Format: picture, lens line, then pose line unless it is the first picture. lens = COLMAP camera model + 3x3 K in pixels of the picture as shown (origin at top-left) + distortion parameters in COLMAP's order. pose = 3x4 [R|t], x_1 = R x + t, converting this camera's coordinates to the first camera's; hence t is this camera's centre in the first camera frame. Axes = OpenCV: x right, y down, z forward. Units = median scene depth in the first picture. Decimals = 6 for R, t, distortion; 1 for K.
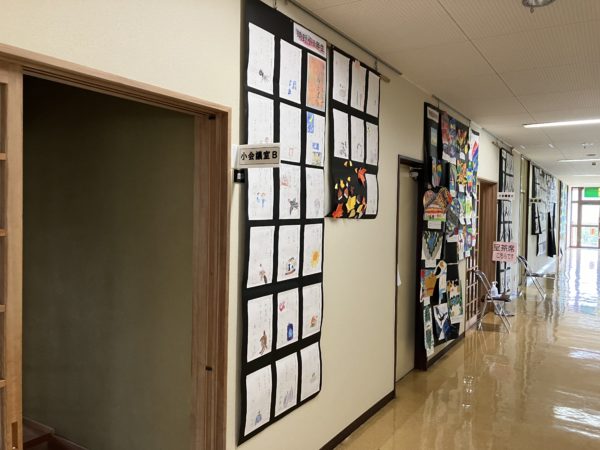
lens RADIAL K [[481.6, 0, 302.7], [0, 481.6, 225.2], [0, 0, 1]] dist [-0.003237, -0.000321]
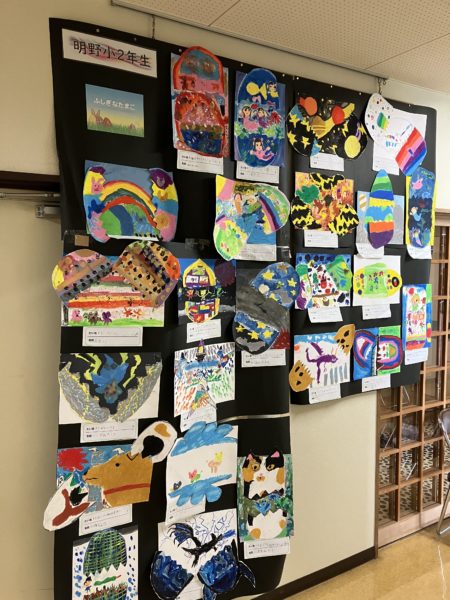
lens RADIAL K [[481.6, 0, 225.1], [0, 481.6, 301.6], [0, 0, 1]] dist [-0.003237, -0.000321]
pose [[0.896244, 0.019406, -0.443136, 0.491113], [0.000948, 0.998956, 0.045662, -0.043931], [0.443560, -0.041345, 0.895291, 0.635701]]
